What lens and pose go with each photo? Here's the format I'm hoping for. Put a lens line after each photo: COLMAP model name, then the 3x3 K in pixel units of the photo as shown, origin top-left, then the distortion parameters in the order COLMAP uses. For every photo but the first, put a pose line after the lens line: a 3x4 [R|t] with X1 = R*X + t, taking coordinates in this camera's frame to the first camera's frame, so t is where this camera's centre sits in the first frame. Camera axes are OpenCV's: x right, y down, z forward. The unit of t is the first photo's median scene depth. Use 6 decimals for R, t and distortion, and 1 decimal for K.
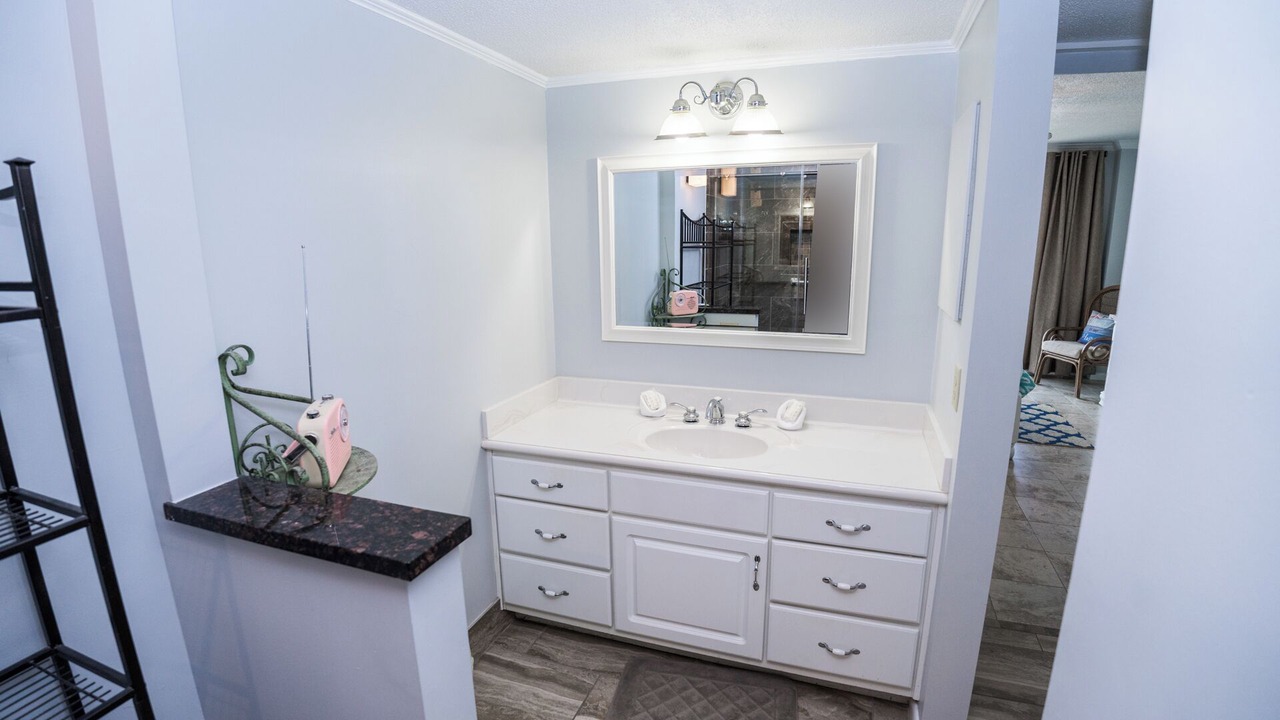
lens RADIAL K [[595.6, 0, 641.7], [0, 595.6, 372.1], [0, 0, 1]] dist [-0.066143, 0.005441]
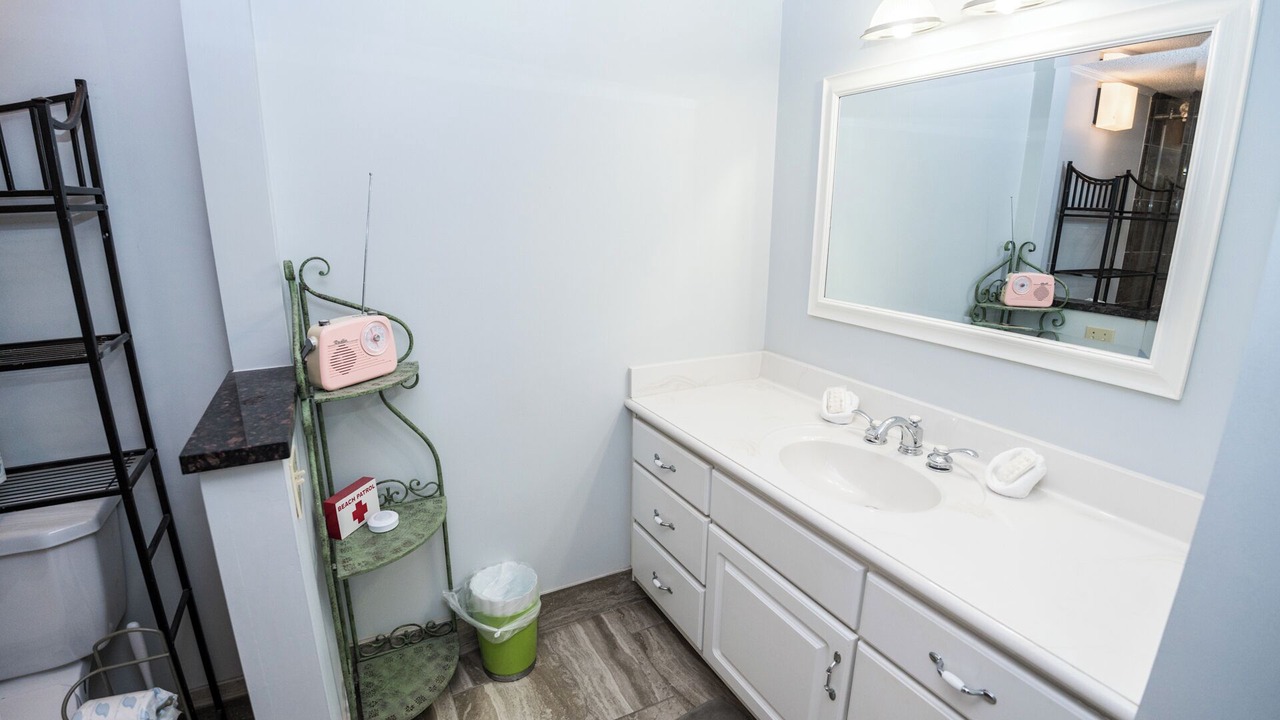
lens RADIAL K [[595.6, 0, 641.7], [0, 595.6, 372.1], [0, 0, 1]] dist [-0.066143, 0.005441]
pose [[0.739315, 0.194335, -0.644707, 0.331431], [-0.164709, 0.980555, 0.106691, -0.028851], [0.652904, 0.027311, 0.756948, 0.290591]]
